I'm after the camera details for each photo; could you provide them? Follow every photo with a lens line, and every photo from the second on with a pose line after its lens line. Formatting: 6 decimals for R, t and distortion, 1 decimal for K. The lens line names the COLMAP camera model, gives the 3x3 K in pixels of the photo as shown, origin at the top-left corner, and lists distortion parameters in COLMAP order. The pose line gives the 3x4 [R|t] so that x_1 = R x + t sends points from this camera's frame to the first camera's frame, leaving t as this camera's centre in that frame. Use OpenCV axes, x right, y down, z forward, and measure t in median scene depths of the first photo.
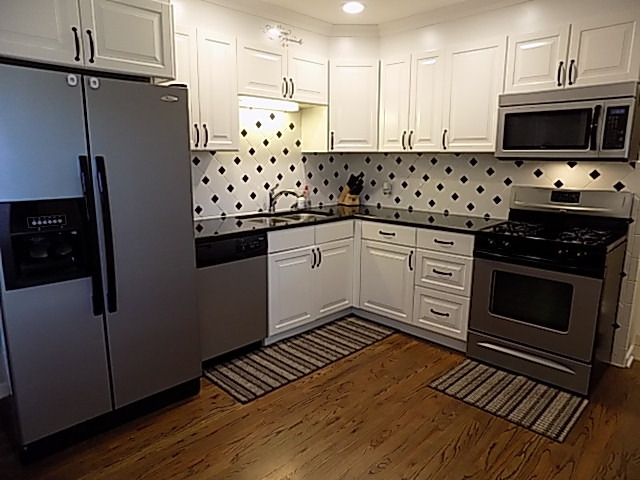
lens RADIAL K [[432.6, 0, 324.1], [0, 432.6, 241.1], [0, 0, 1]] dist [-0.013997, 0.026444]
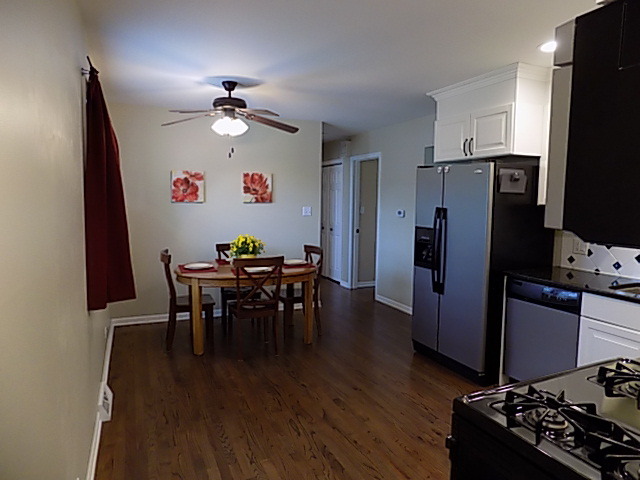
lens RADIAL K [[432.6, 0, 324.6], [0, 432.6, 237.6], [0, 0, 1]] dist [-0.013997, 0.026444]
pose [[-0.355025, 0.077874, -0.931608, 0.918510], [-0.192644, 0.969043, 0.154418, -0.170372], [0.914793, 0.234290, -0.329033, 0.768947]]
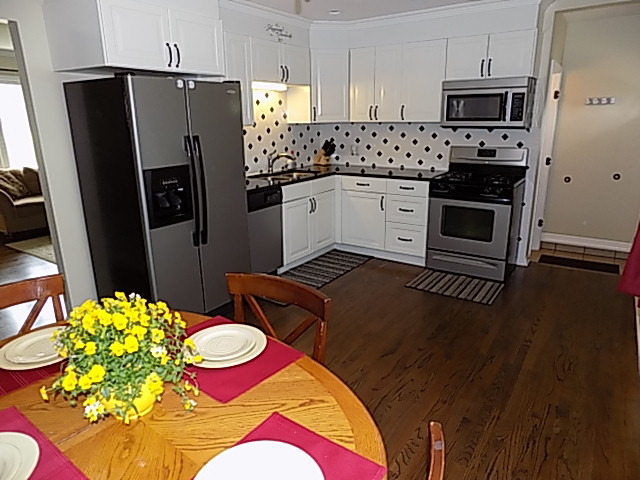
lens RADIAL K [[432.6, 0, 321.6], [0, 432.6, 236.3], [0, 0, 1]] dist [-0.013997, 0.026444]
pose [[0.983718, -0.065890, 0.167207, -0.242647], [0.052849, 0.995289, 0.081282, 0.029334], [-0.171775, -0.071122, 0.982566, -0.343848]]
